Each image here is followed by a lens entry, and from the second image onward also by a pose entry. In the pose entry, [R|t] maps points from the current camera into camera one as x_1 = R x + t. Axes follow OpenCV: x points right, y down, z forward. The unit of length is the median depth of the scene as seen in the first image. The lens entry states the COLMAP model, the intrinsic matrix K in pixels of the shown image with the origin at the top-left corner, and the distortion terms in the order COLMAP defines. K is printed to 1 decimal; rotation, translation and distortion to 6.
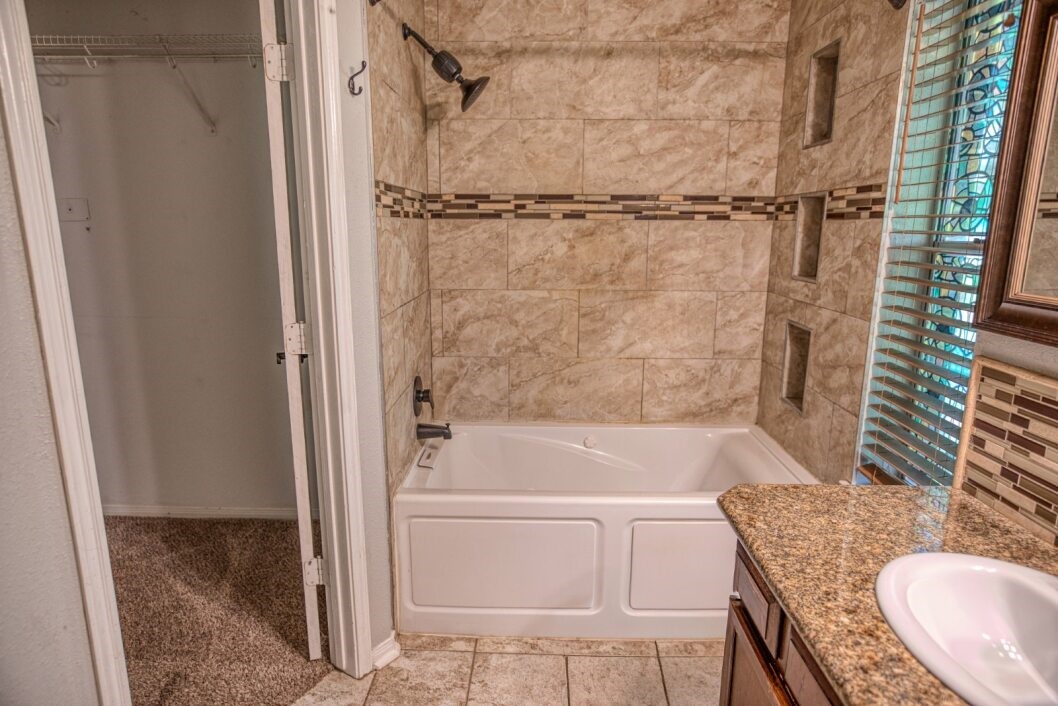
lens RADIAL K [[601.9, 0, 527.2], [0, 601.9, 350.7], [0, 0, 1]] dist [-0.030811, 0.020599]
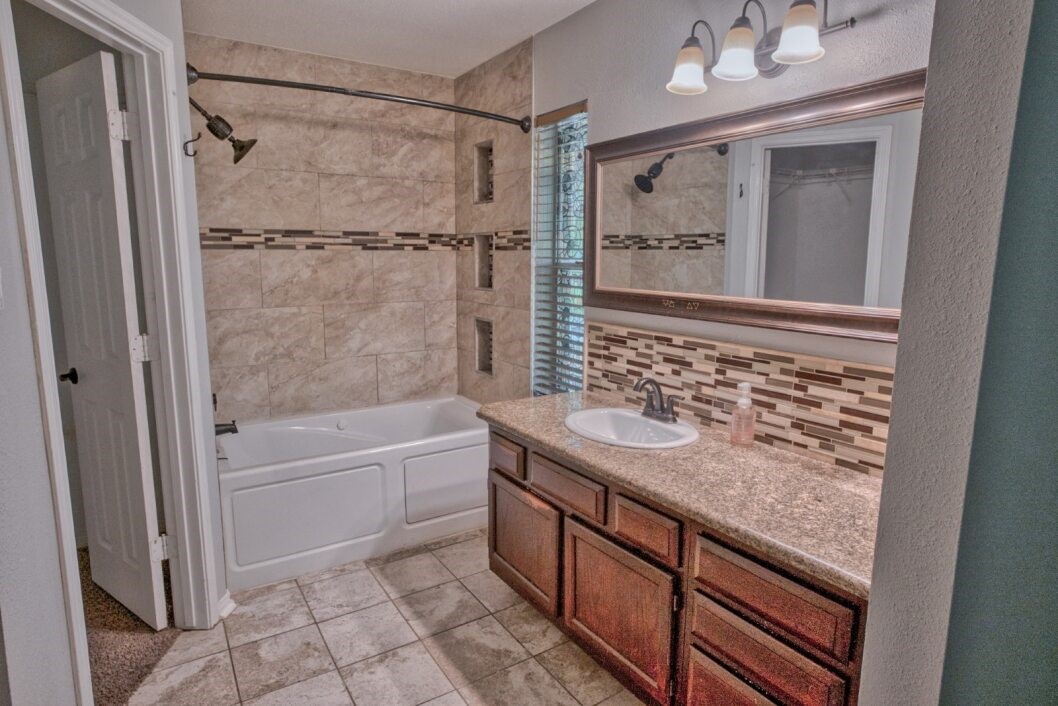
lens RADIAL K [[601.9, 0, 526.1], [0, 601.9, 353.0], [0, 0, 1]] dist [-0.030811, 0.020599]
pose [[0.828439, -0.090472, 0.552724, -0.291739], [0.112387, 0.993648, -0.005804, 0.059751], [-0.548687, 0.066927, 0.833344, -0.306211]]
